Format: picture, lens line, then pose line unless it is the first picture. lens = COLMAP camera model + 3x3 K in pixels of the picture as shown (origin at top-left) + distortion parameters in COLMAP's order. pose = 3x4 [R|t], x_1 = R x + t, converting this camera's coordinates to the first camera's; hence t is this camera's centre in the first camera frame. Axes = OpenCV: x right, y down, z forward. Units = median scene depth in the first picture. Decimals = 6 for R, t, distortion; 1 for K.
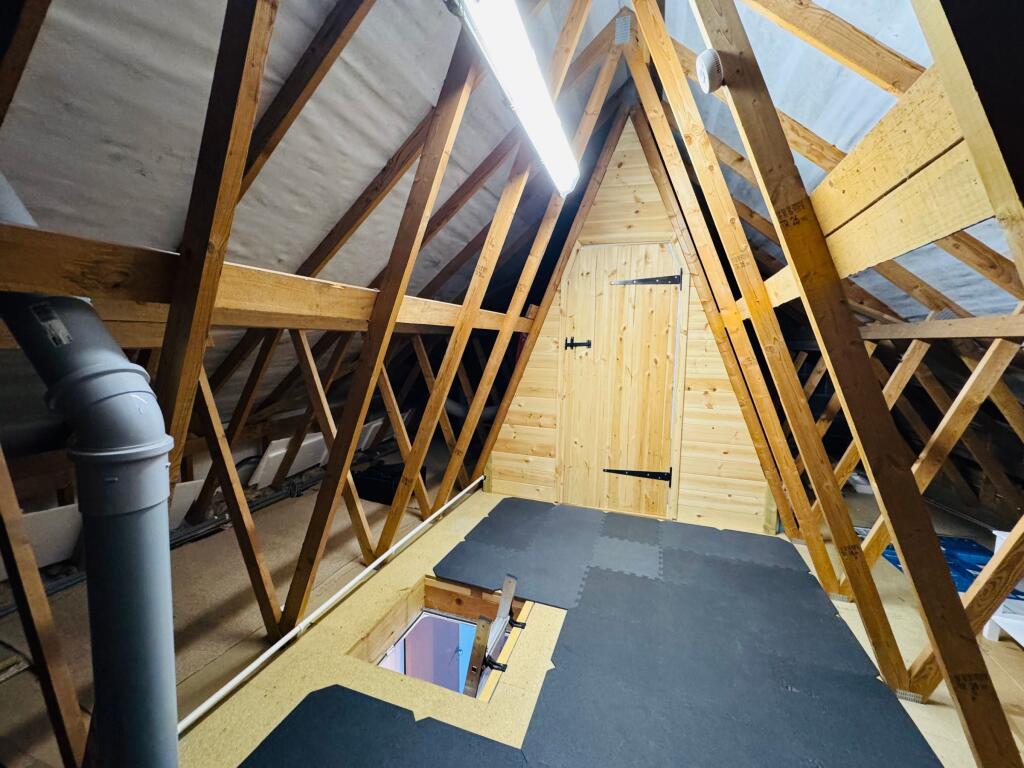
lens RADIAL K [[408.8, 0, 512.0], [0, 408.8, 384.0], [0, 0, 1]] dist [-0.001414, 0.000099]
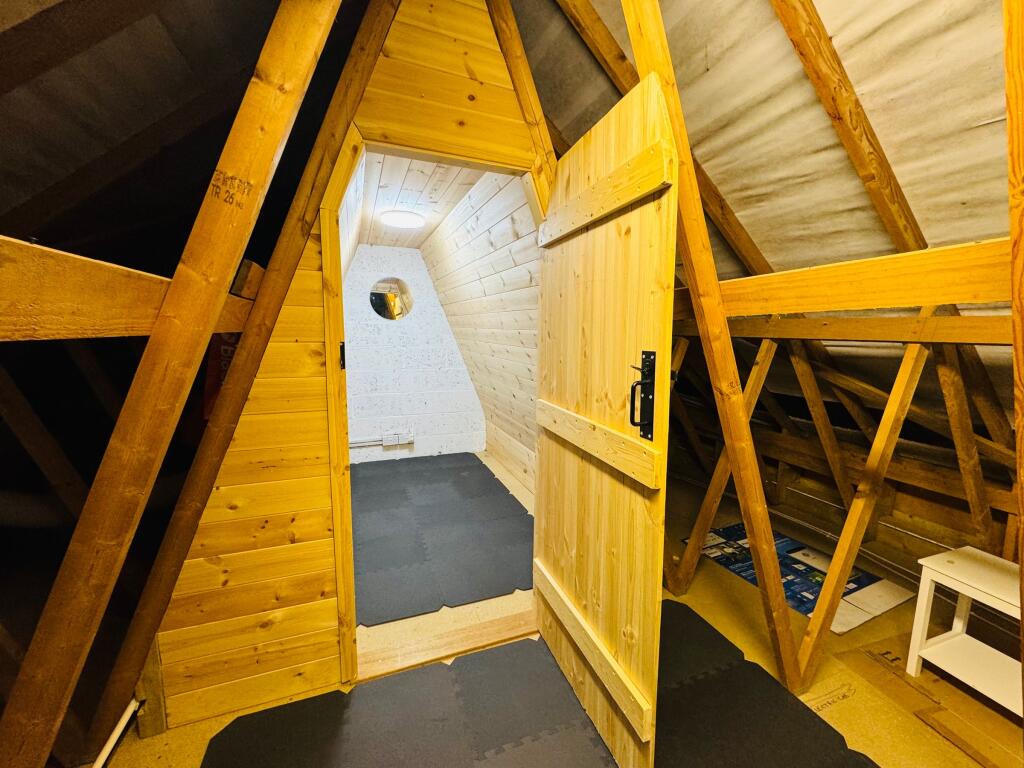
lens RADIAL K [[408.8, 0, 512.0], [0, 408.8, 384.0], [0, 0, 1]] dist [-0.001414, 0.000099]
pose [[0.762475, -0.095472, 0.639936, -0.018805], [0.068536, 0.995407, 0.066845, -0.084180], [-0.643378, -0.007109, 0.765516, 0.521540]]
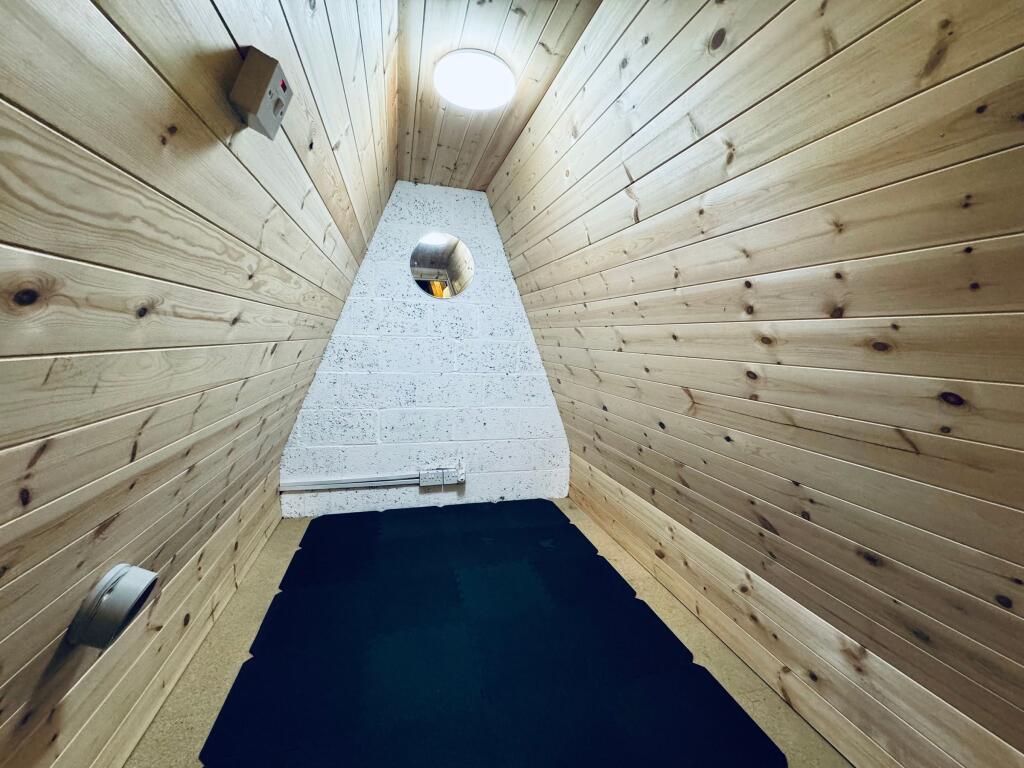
lens RADIAL K [[408.8, 0, 512.0], [0, 408.8, 384.0], [0, 0, 1]] dist [-0.001414, 0.000099]
pose [[0.821524, -0.051870, 0.567809, 0.047300], [0.039277, 0.998636, 0.034400, -0.078071], [-0.568819, -0.005959, 0.822441, 0.682025]]
